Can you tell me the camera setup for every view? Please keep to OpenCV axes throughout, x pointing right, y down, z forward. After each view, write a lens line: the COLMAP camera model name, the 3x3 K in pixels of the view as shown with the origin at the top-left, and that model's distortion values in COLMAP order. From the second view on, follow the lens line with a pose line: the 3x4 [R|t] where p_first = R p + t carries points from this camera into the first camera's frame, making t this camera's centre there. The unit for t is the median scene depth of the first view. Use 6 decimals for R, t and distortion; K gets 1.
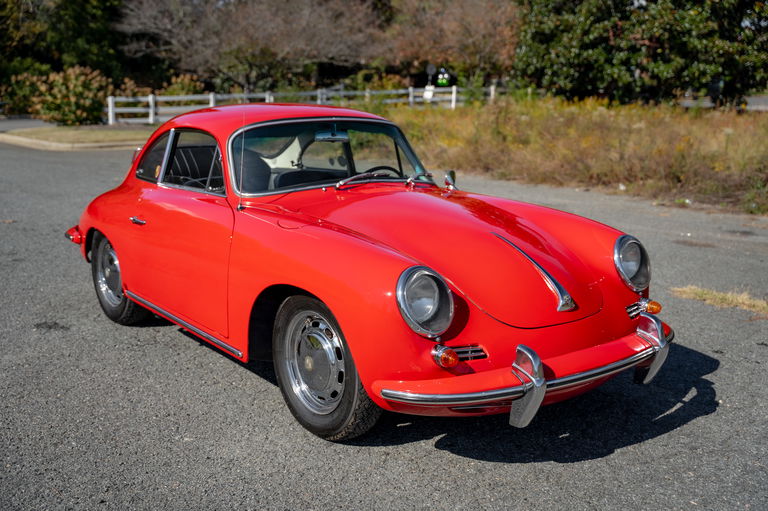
lens RADIAL K [[870.6, 0, 390.9], [0, 870.6, 262.8], [0, 0, 1]] dist [0.056940, 0.000000]
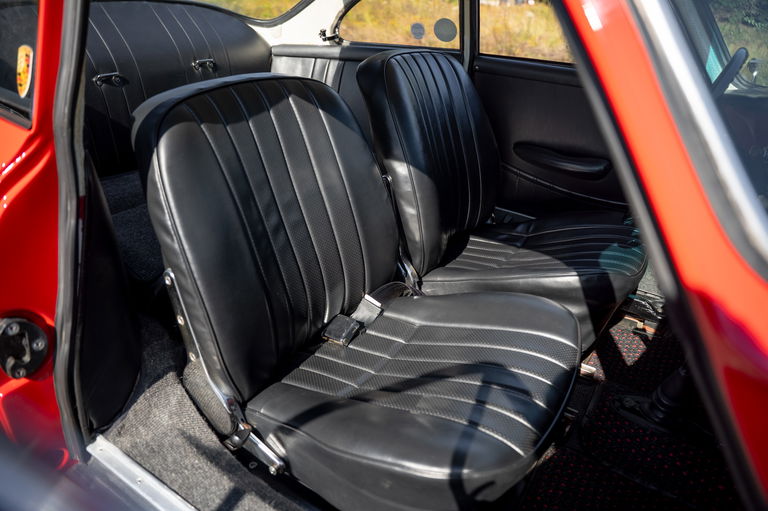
lens RADIAL K [[538.4, 0, 384.2], [0, 538.4, 254.9], [0, 0, 1]] dist [-0.147941, 0.101713]
pose [[0.954647, -0.114716, 0.274754, -0.052131], [0.035624, 0.960176, 0.277116, -0.022069], [-0.295602, -0.254760, 0.920715, 0.199519]]
